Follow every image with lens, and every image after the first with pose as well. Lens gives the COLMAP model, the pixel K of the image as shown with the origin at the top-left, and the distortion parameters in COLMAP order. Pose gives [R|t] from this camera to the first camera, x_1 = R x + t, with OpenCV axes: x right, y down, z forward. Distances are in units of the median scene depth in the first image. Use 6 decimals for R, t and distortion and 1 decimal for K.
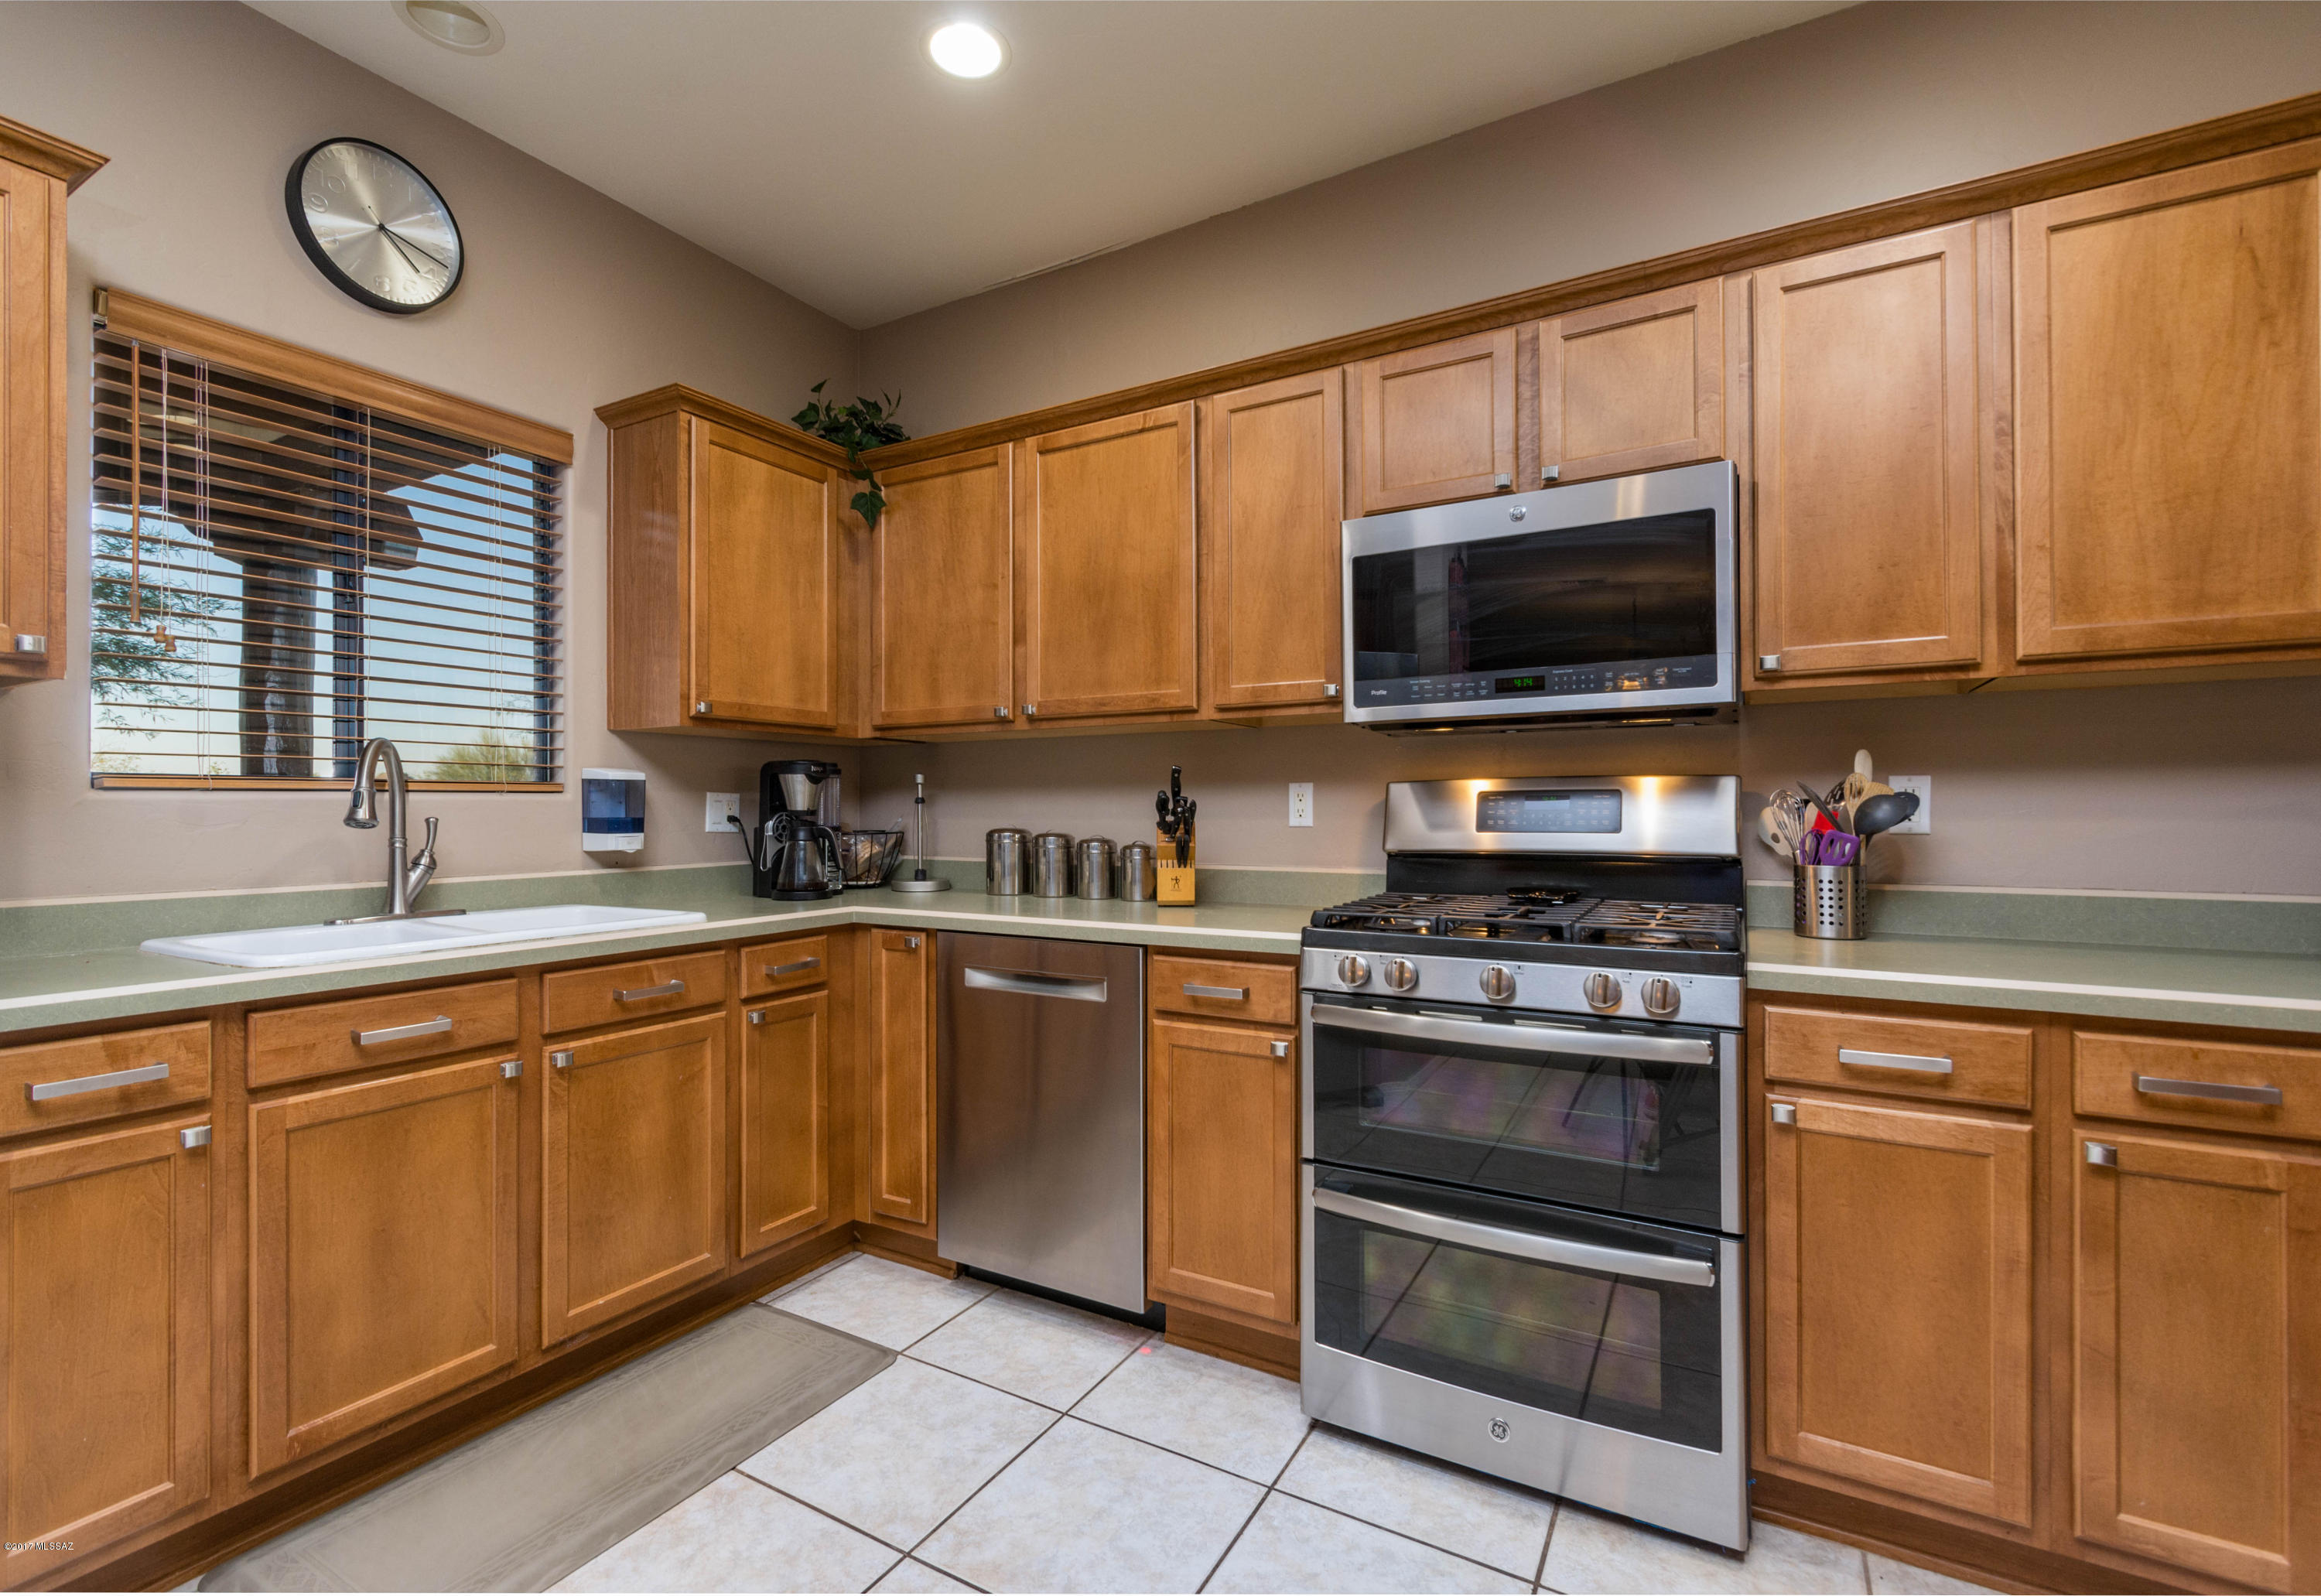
lens RADIAL K [[1022.7, 0, 1159.3], [0, 1022.7, 799.0], [0, 0, 1]] dist [0.003610, -0.000198]
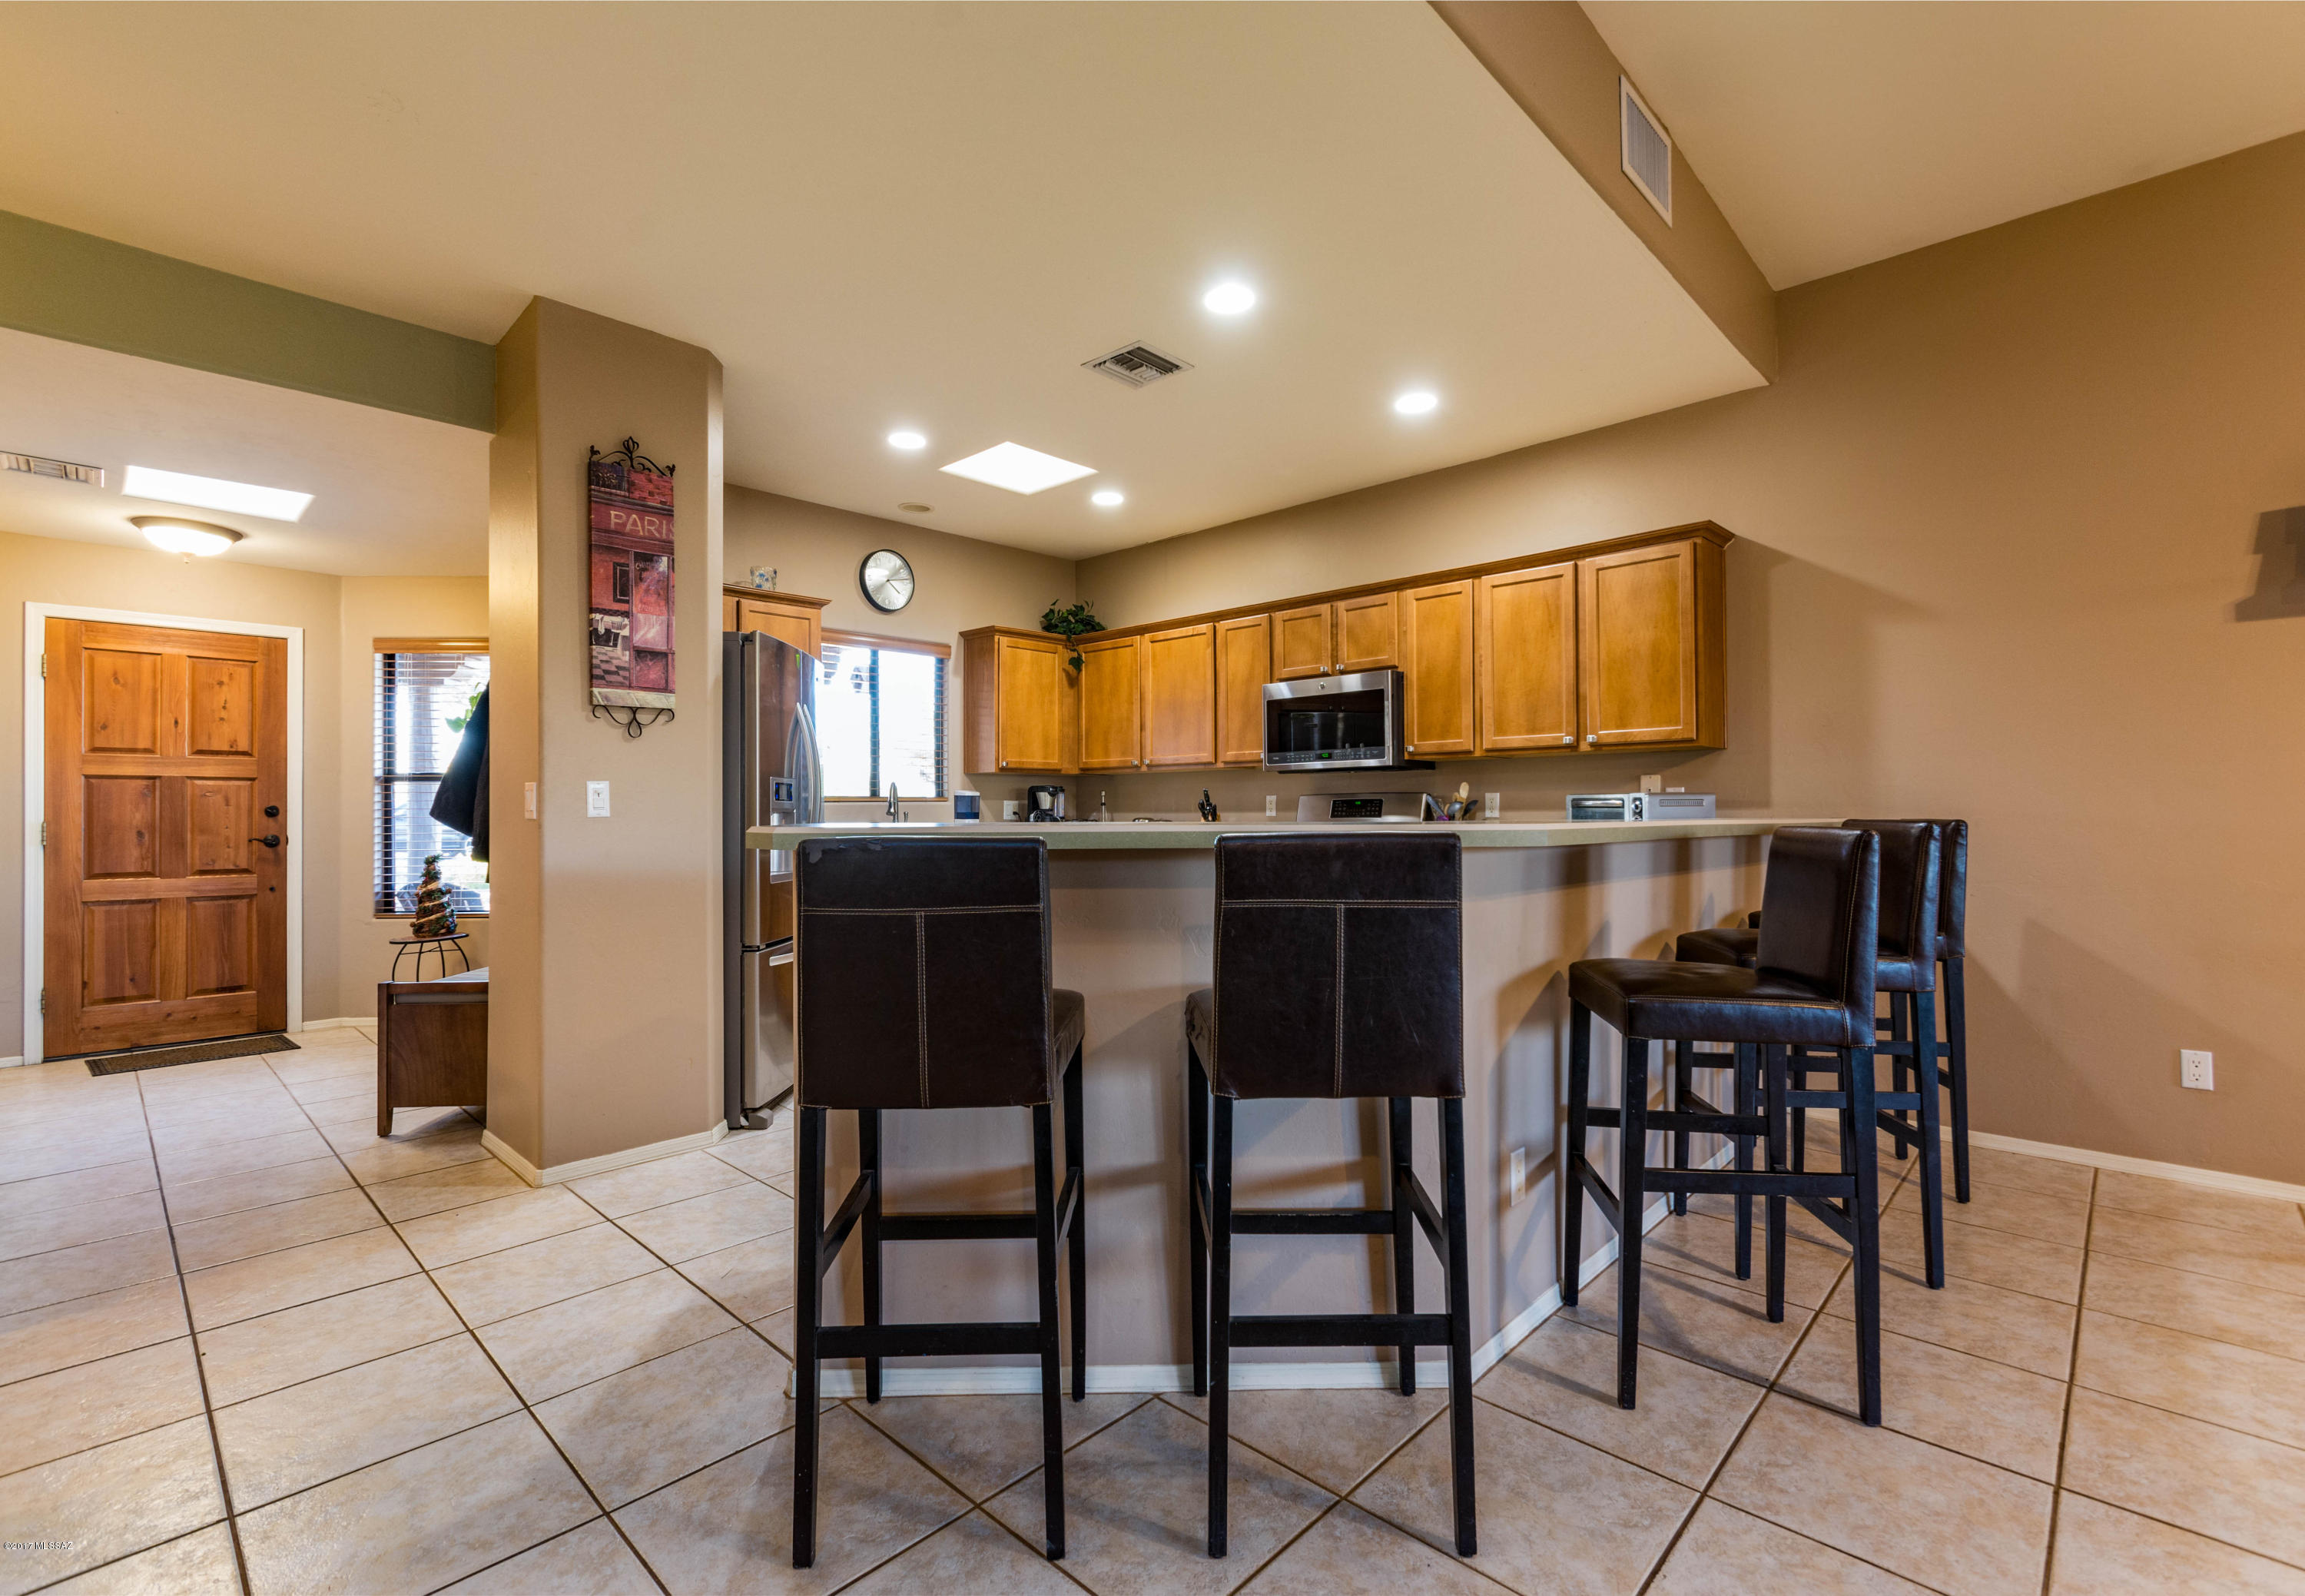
lens RADIAL K [[1026.7, 0, 1143.1], [0, 1026.7, 805.9], [0, 0, 1]] dist [0.001521, -0.000326]
pose [[0.968217, -0.000251, -0.250112, 0.396411], [0.000194, 1.000000, -0.000253, 0.004111], [0.250112, 0.000197, 0.968217, -1.059494]]
